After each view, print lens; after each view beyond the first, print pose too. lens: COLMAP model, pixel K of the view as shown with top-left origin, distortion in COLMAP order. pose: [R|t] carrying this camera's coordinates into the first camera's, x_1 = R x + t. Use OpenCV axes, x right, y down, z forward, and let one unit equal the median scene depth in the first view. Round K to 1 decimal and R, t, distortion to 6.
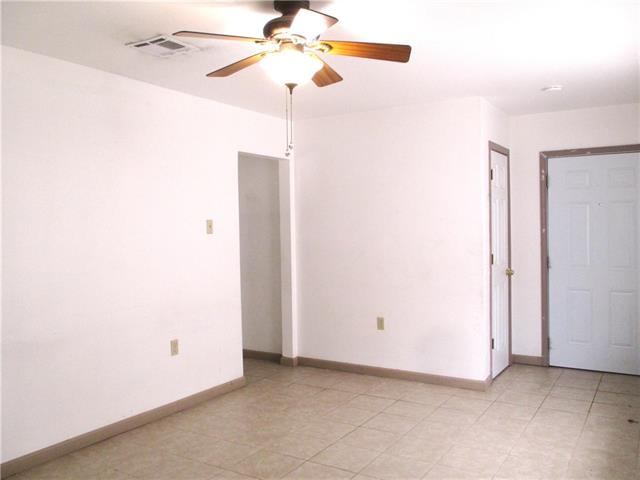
lens RADIAL K [[530.0, 0, 320.0], [0, 530.0, 240.0], [0, 0, 1]] dist [-0.036779, -0.003722]
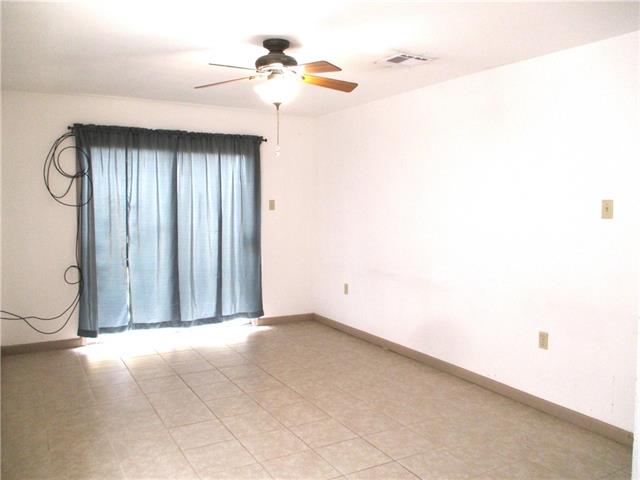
lens RADIAL K [[530.0, 0, 320.0], [0, 530.0, 240.0], [0, 0, 1]] dist [-0.036779, -0.003722]
pose [[-0.462811, 0.077470, -0.883065, 0.877696], [-0.023177, 0.994776, 0.099416, -0.062804], [0.886154, 0.066477, -0.458598, 1.353905]]
